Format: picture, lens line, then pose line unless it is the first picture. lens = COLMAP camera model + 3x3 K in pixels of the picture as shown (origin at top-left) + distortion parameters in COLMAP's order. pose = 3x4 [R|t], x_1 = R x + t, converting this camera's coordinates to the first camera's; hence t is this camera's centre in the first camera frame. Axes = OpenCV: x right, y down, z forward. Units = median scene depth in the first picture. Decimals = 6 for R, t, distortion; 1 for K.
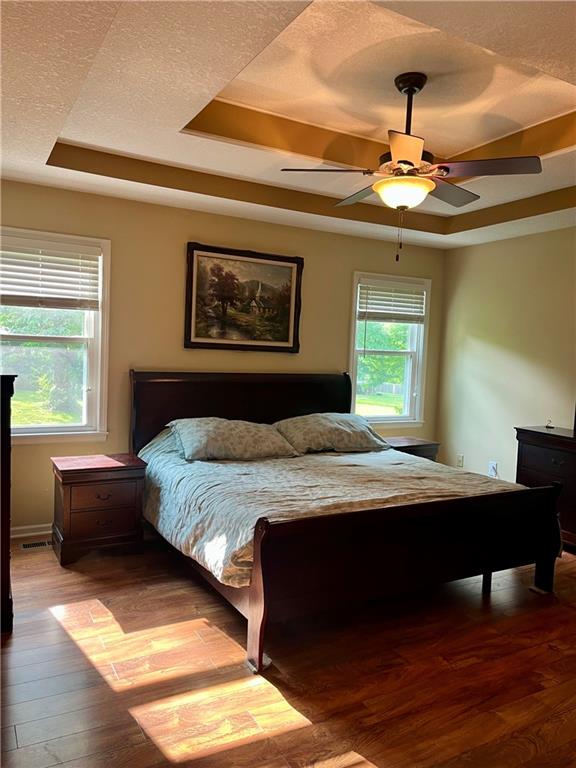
lens RADIAL K [[575.5, 0, 289.5], [0, 575.5, 388.1], [0, 0, 1]] dist [0.060362, -0.079820]
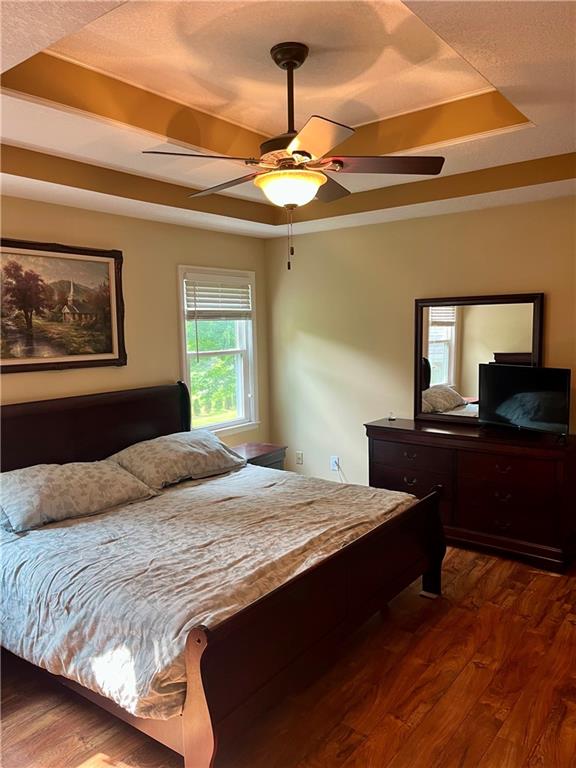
lens RADIAL K [[575.5, 0, 289.0], [0, 575.5, 388.8], [0, 0, 1]] dist [0.060362, -0.079820]
pose [[0.914389, -0.100943, 0.392050, -0.123270], [0.082808, 0.994576, 0.062943, -0.073414], [-0.396277, -0.025090, 0.917788, 0.161507]]
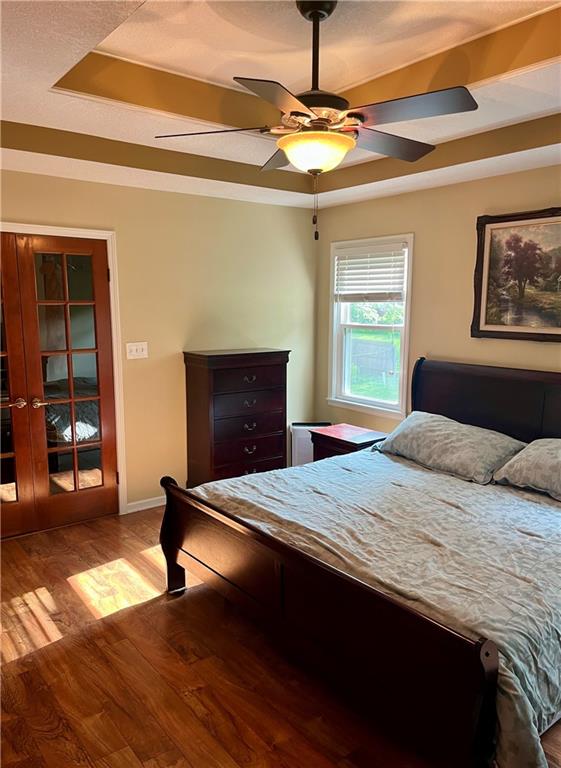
lens RADIAL K [[579.9, 0, 274.5], [0, 579.9, 388.0], [0, 0, 1]] dist [0.036183, -0.028891]
pose [[0.142428, 0.110735, -0.983591, 0.741667], [-0.062849, 0.992729, 0.102663, -0.070702], [0.987808, 0.047196, 0.148352, 0.621737]]
